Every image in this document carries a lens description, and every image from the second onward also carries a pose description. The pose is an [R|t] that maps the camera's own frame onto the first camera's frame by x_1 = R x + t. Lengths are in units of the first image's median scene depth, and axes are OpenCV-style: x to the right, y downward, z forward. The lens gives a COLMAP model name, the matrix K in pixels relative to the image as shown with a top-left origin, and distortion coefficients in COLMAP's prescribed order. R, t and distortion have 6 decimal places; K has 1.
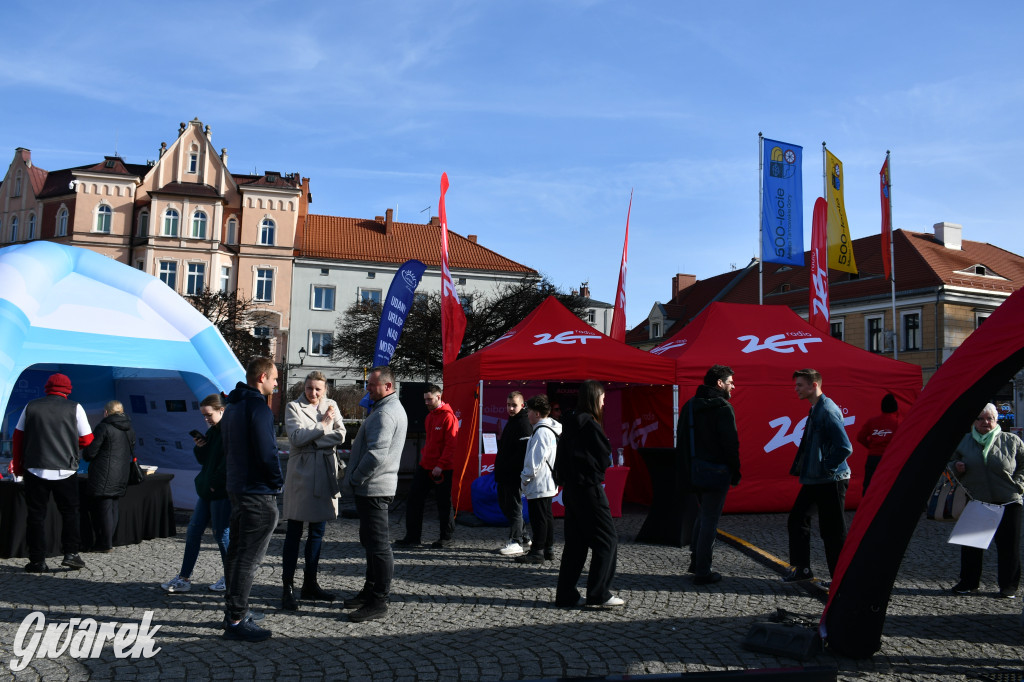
lens RADIAL K [[791.3, 0, 488.7], [0, 791.3, 338.4], [0, 0, 1]] dist [-0.004684, -0.006731]
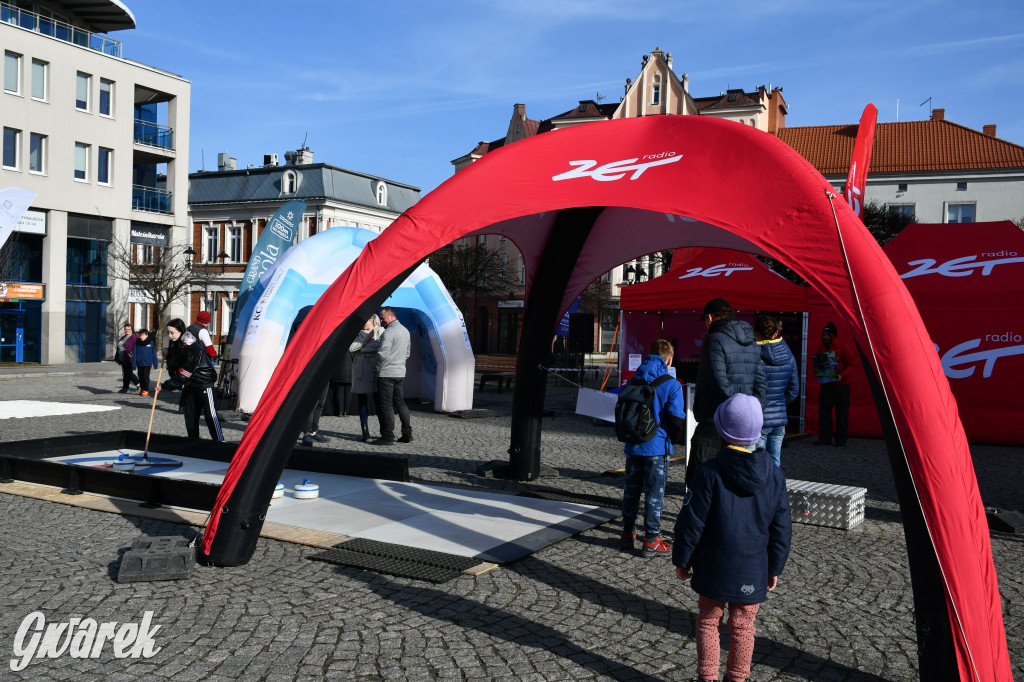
lens RADIAL K [[939.1, 0, 512.9], [0, 939.1, 326.5], [0, 0, 1]] dist [-0.006387, -0.003564]
pose [[0.791082, -0.003002, -0.611703, 0.208284], [0.046486, 0.997391, 0.055224, -0.002823], [0.609942, -0.072122, 0.789158, -0.068380]]
